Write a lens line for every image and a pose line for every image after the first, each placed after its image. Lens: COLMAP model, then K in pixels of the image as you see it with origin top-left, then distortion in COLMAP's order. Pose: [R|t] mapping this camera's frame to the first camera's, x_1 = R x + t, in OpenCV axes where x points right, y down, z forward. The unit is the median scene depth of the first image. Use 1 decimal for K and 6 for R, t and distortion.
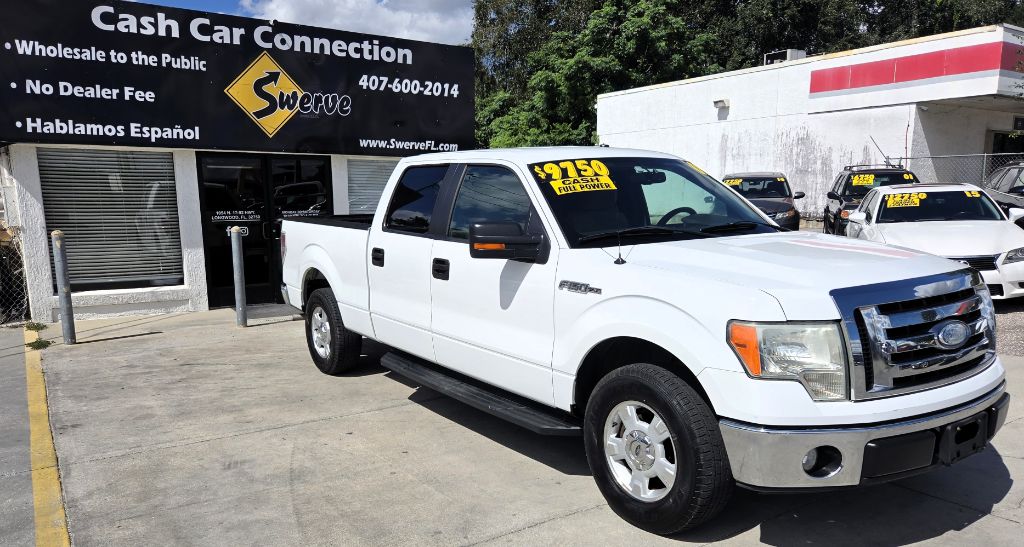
lens RADIAL K [[735.6, 0, 515.2], [0, 735.6, 316.2], [0, 0, 1]] dist [0.061360, -0.050134]
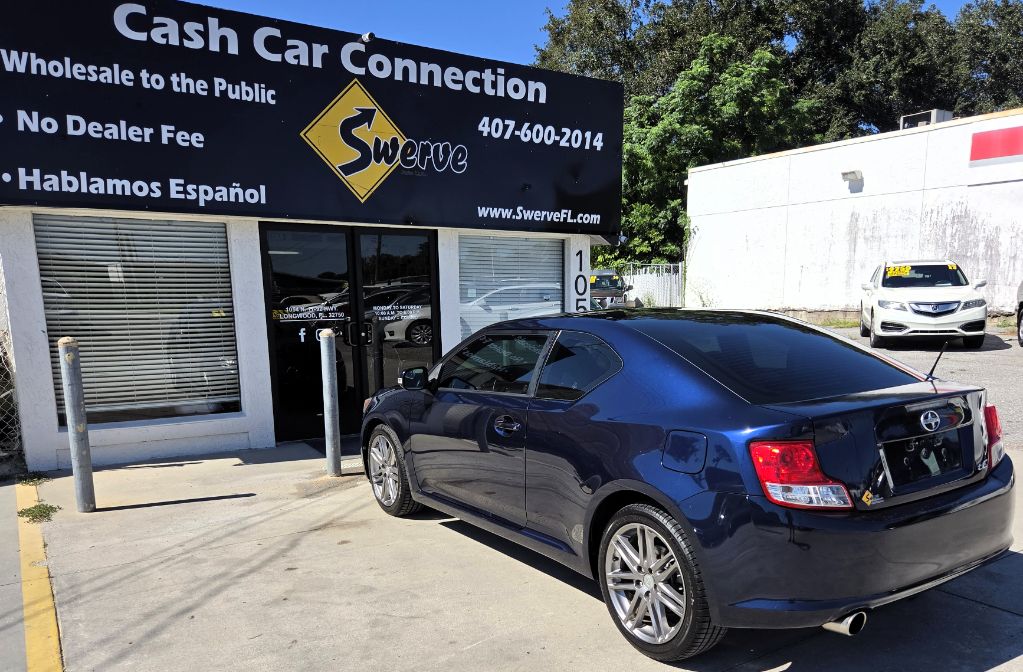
lens RADIAL K [[791.3, 0, 545.7], [0, 791.3, 423.2], [0, 0, 1]] dist [0.059848, -0.051049]
pose [[0.999990, -0.003503, 0.002874, -0.165451], [0.003491, 0.999986, 0.004047, -0.034073], [-0.002888, -0.004037, 0.999988, 0.250165]]
